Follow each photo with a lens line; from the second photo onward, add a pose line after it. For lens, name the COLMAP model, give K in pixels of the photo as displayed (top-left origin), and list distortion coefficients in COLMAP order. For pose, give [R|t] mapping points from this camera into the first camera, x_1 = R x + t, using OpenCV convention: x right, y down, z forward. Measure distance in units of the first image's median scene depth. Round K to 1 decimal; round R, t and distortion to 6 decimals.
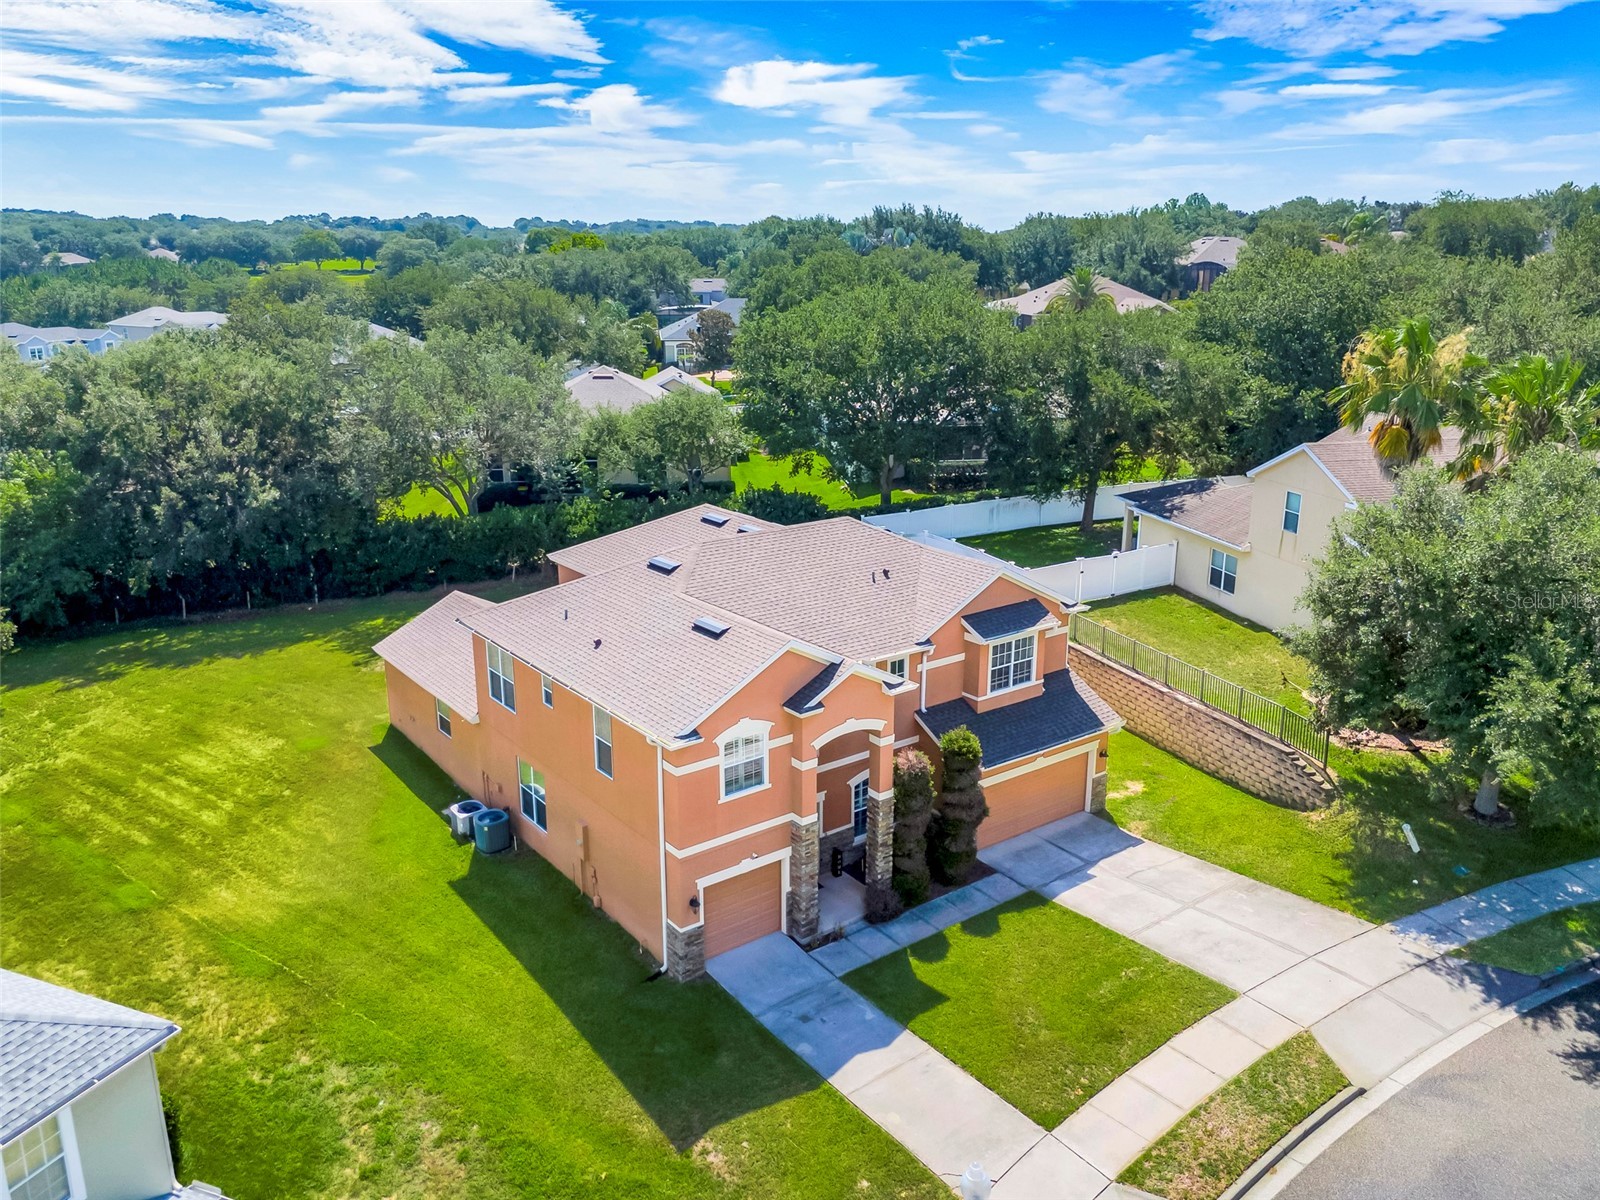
lens RADIAL K [[1154.6, 0, 806.8], [0, 1154.6, 599.2], [0, 0, 1]] dist [0.049381, -0.000464]
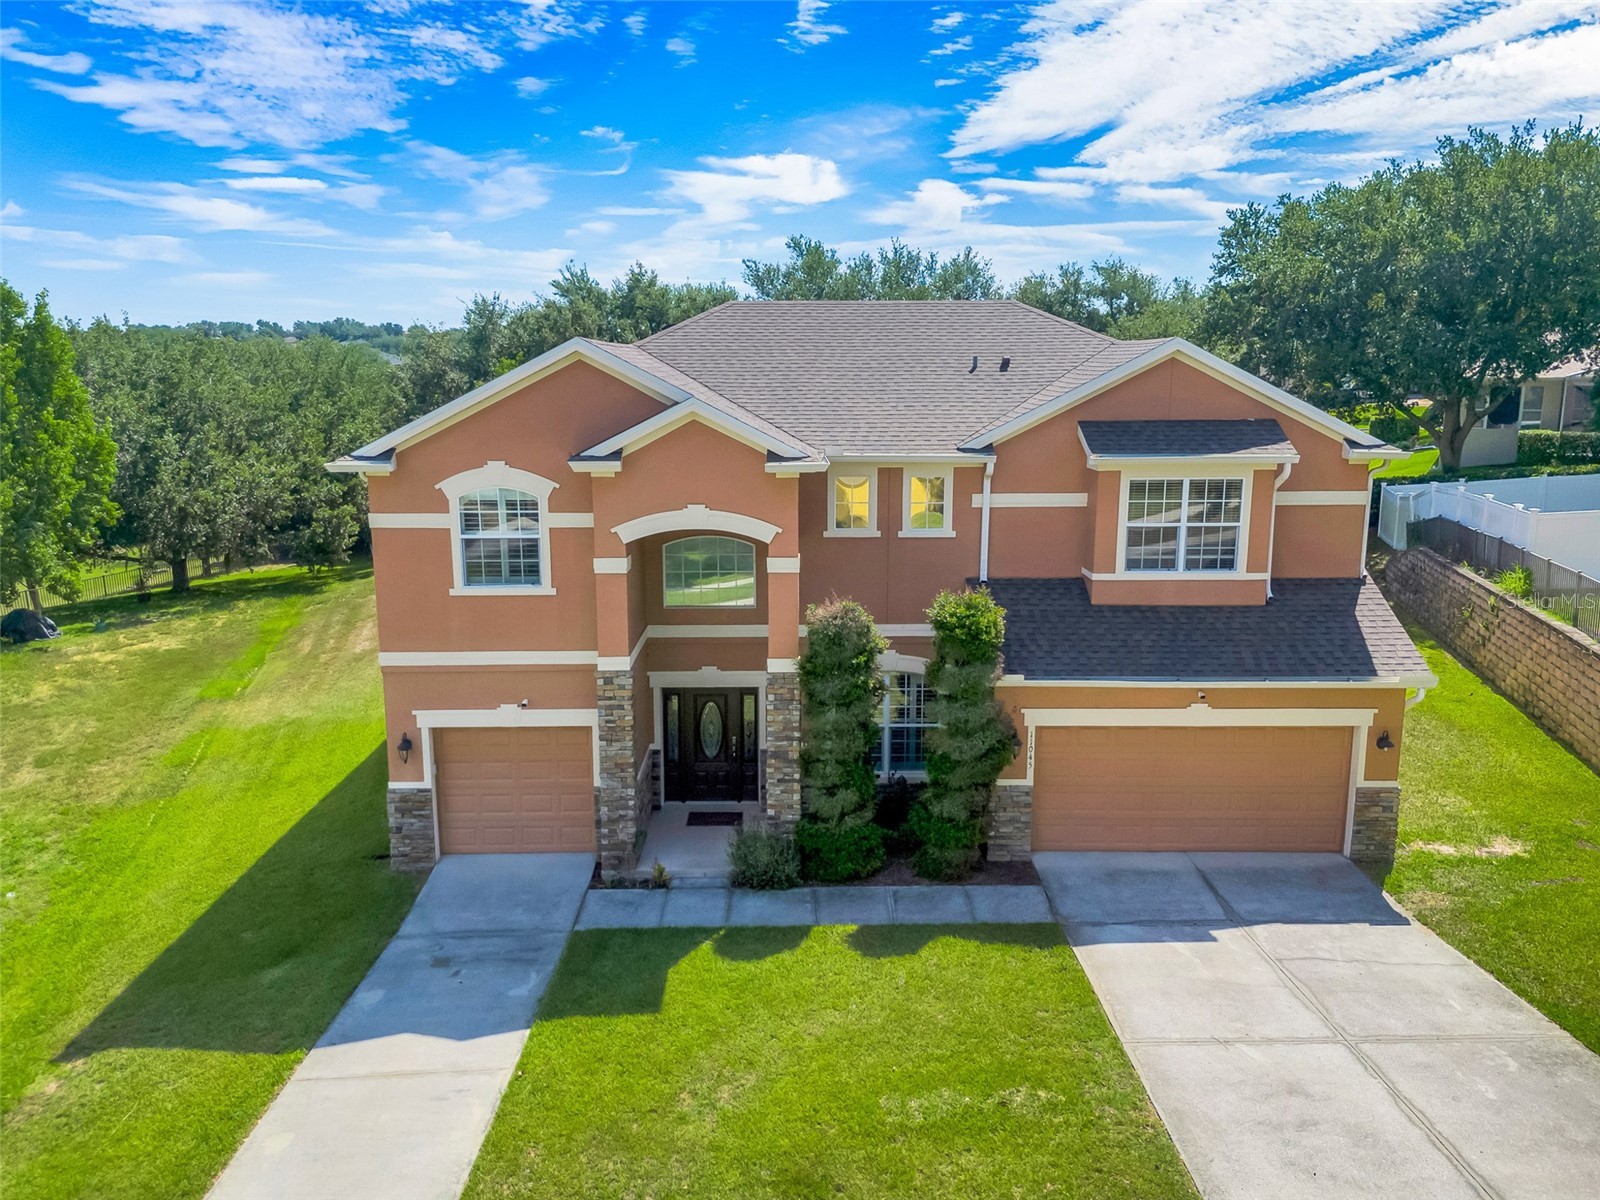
lens RADIAL K [[1154.6, 0, 806.8], [0, 1154.6, 599.2], [0, 0, 1]] dist [0.049381, -0.000464]
pose [[0.806472, 0.107274, -0.581459, 0.391858], [-0.156160, 0.987130, -0.034473, 0.149866], [0.570278, 0.118602, 0.812845, 0.523744]]
